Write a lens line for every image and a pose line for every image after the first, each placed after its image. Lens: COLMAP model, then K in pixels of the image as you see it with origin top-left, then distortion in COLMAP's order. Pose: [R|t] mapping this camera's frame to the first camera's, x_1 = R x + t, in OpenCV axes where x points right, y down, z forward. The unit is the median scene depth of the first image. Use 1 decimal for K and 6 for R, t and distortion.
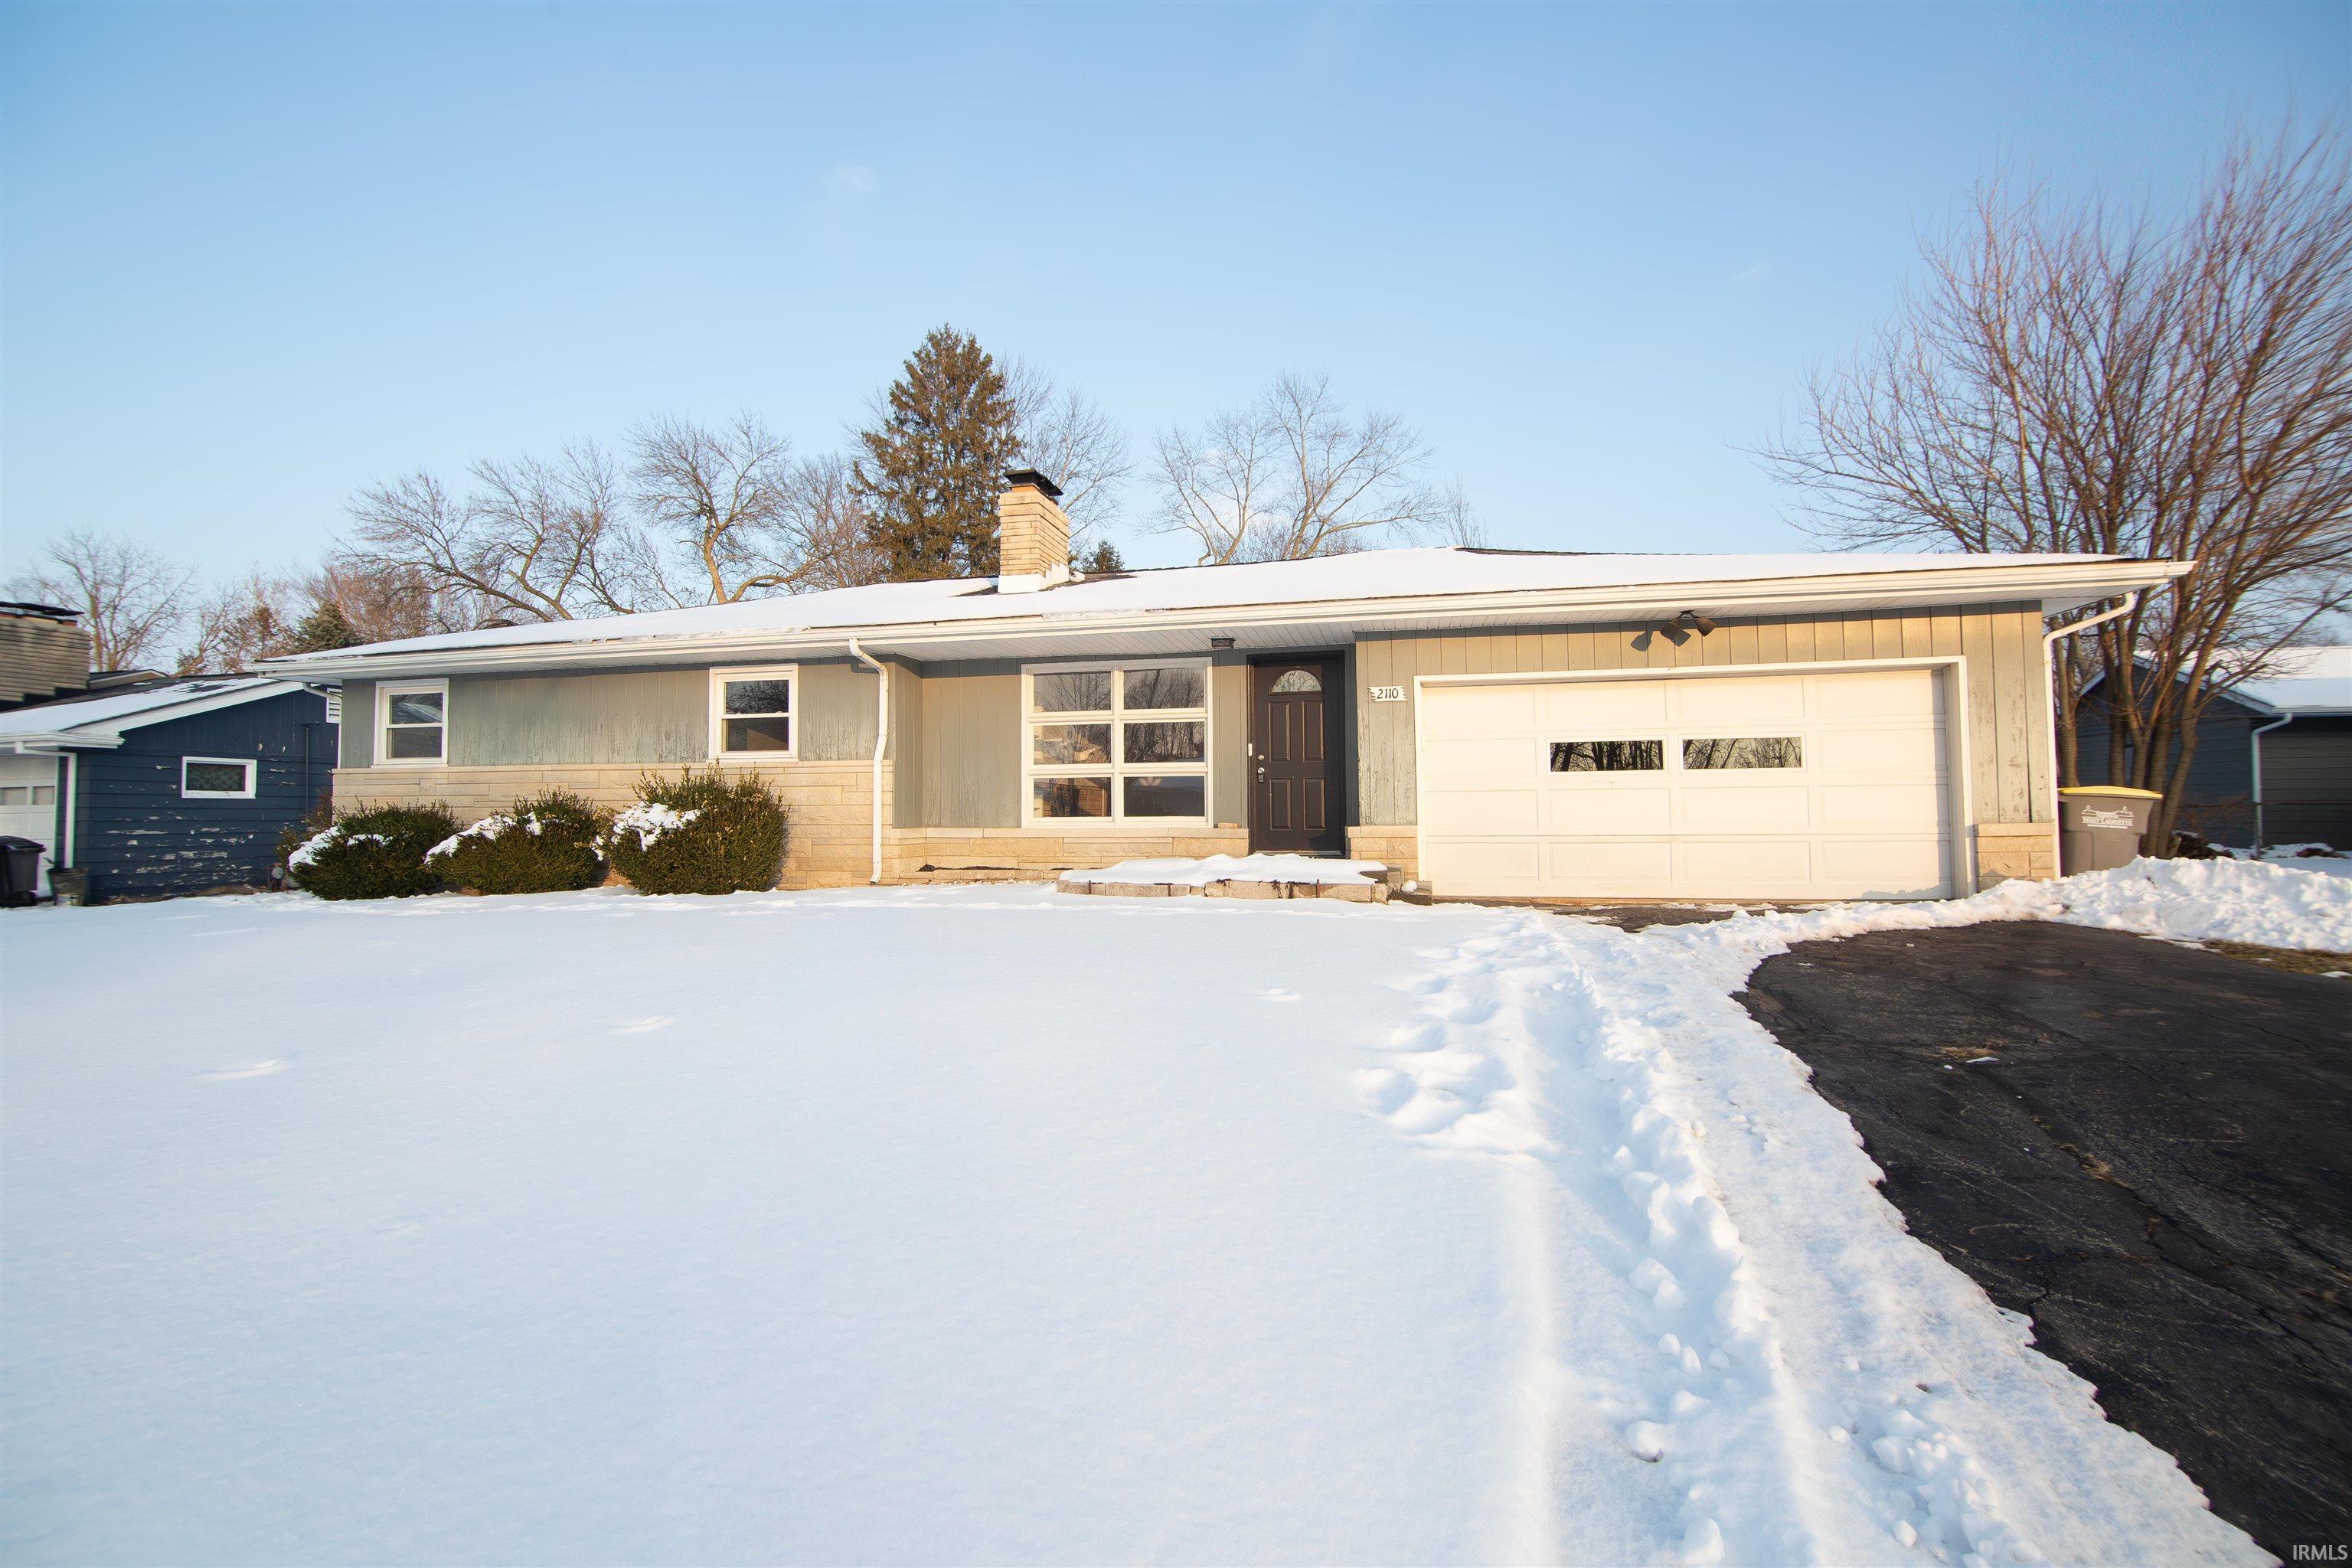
lens RADIAL K [[1077.5, 0, 1176.0], [0, 1077.5, 784.0], [0, 0, 1]] dist [0.000320, -0.012617]
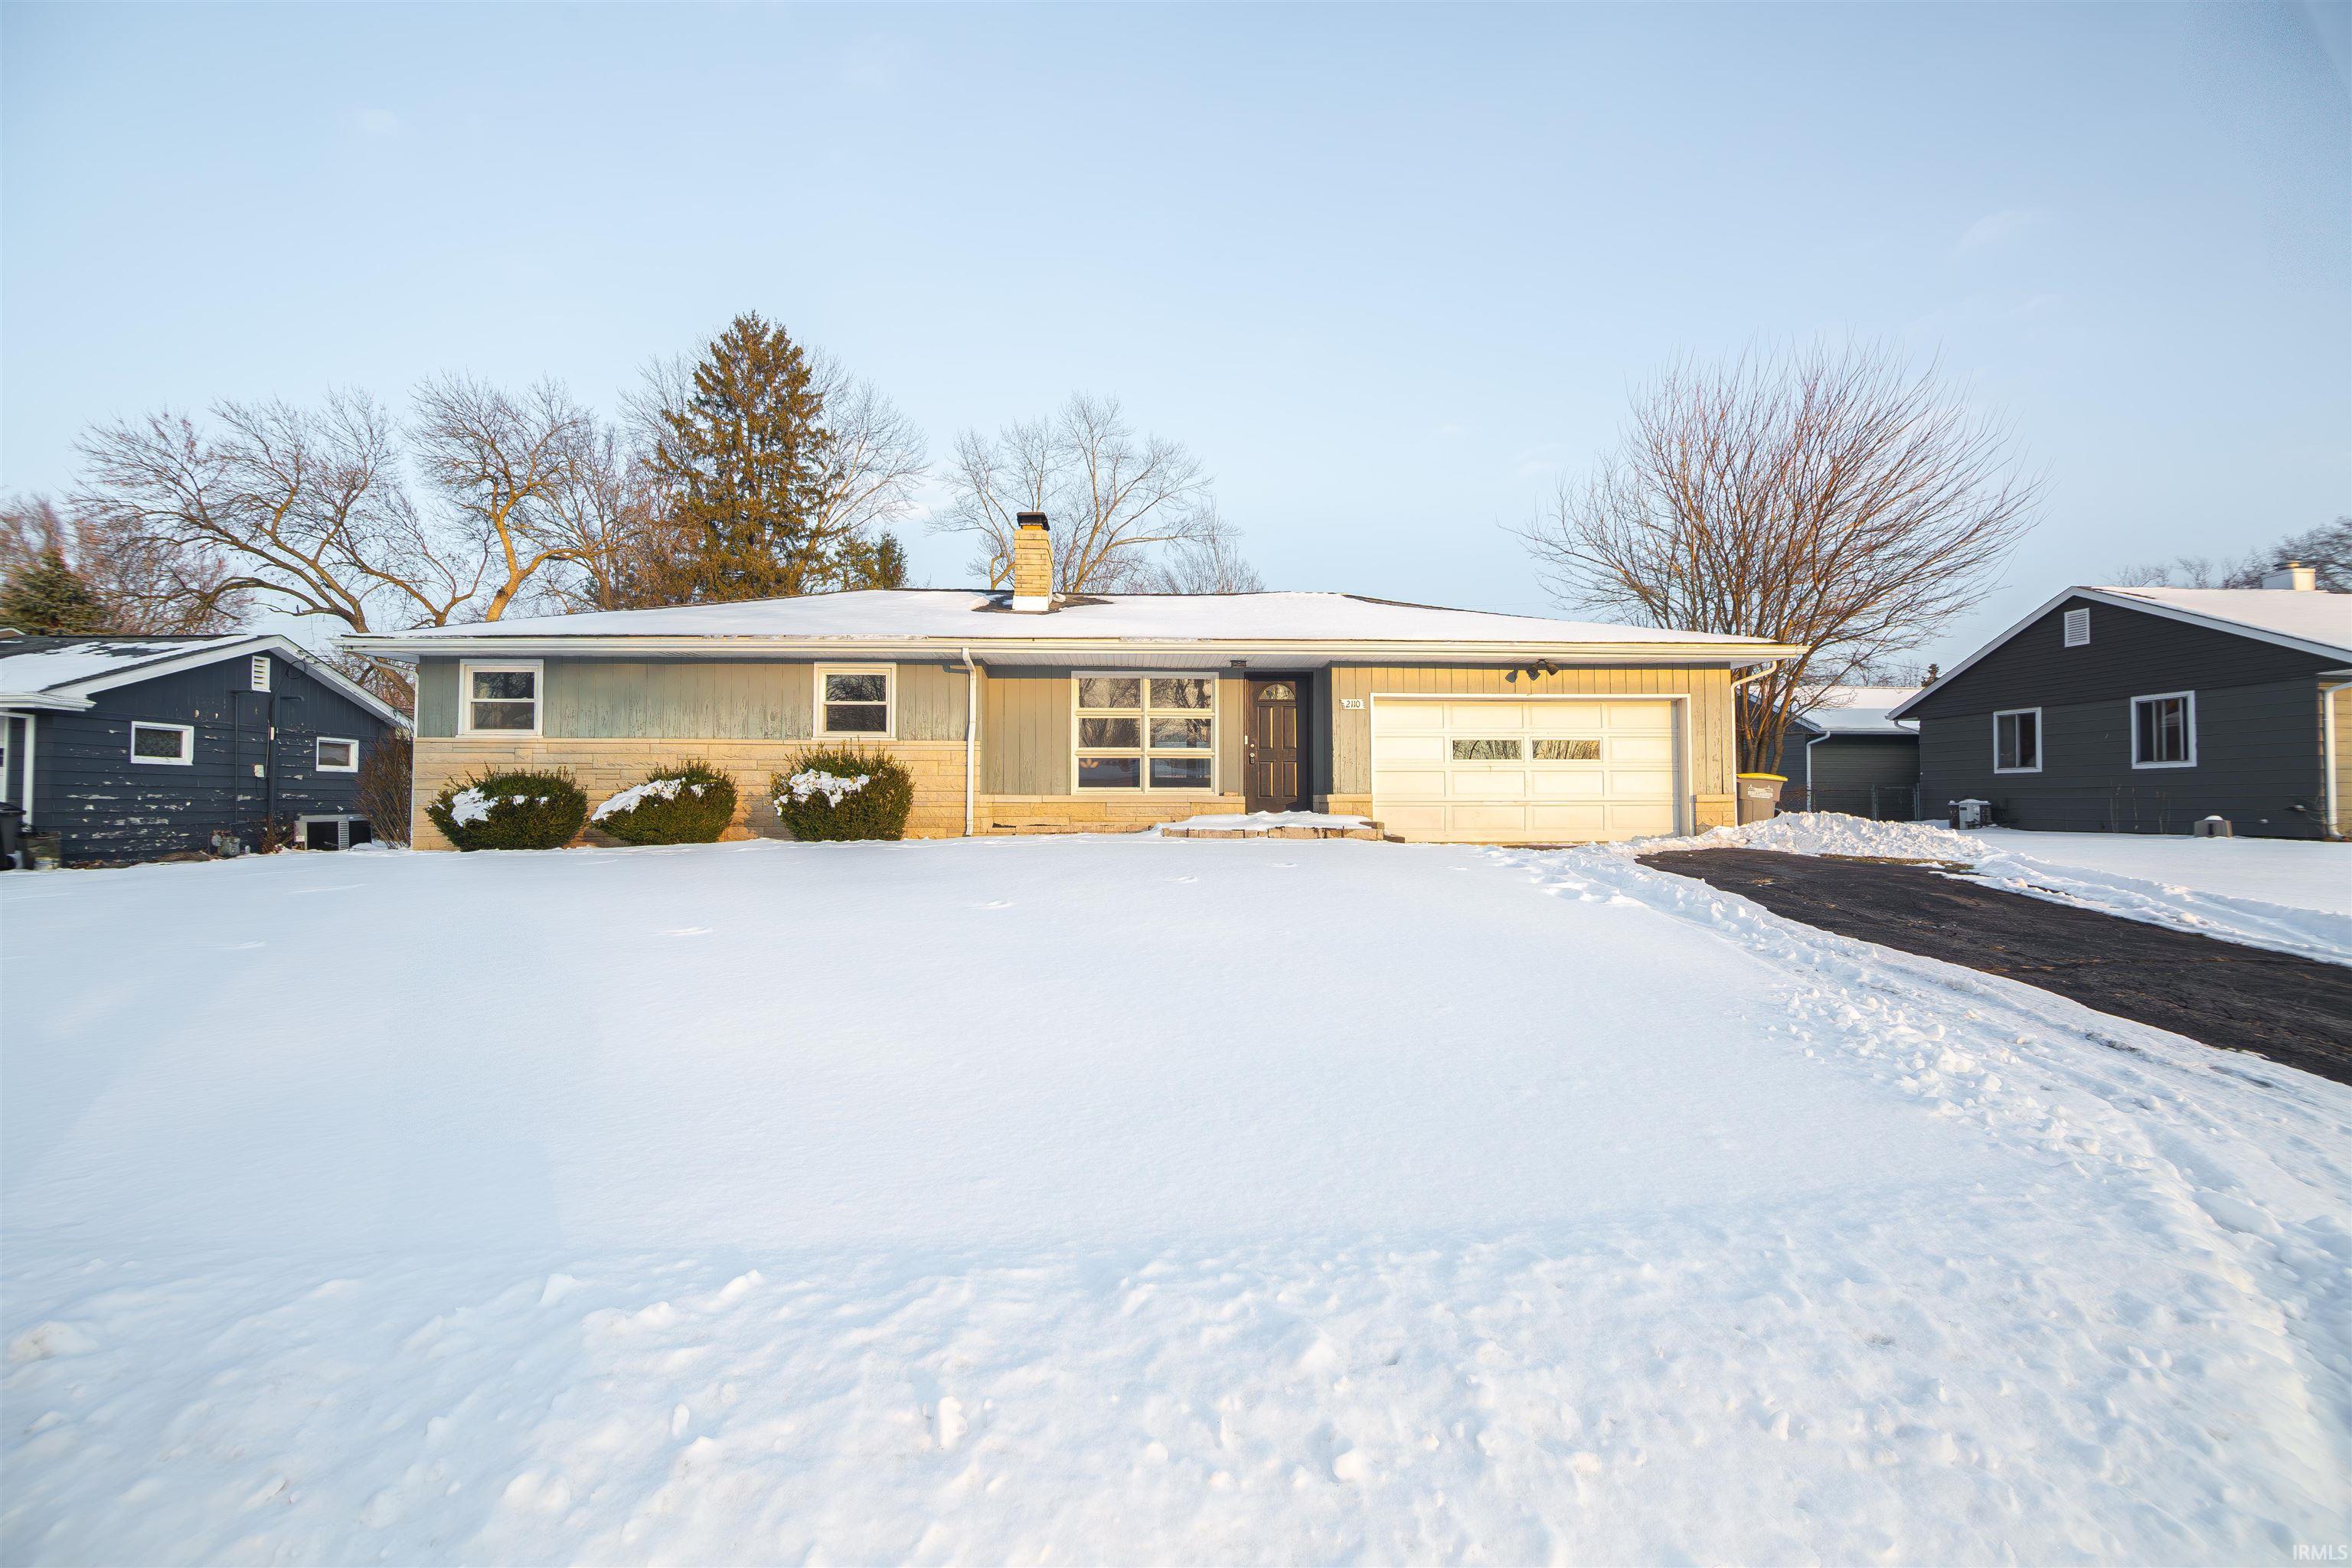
lens RADIAL K [[1077.5, 0, 1176.0], [0, 1077.5, 784.0], [0, 0, 1]] dist [0.000320, -0.012617]
pose [[0.959803, 0.012251, 0.280406, -0.377782], [-0.014526, 0.999876, 0.006037, 0.016639], [-0.280297, -0.009868, 0.959863, -0.288723]]
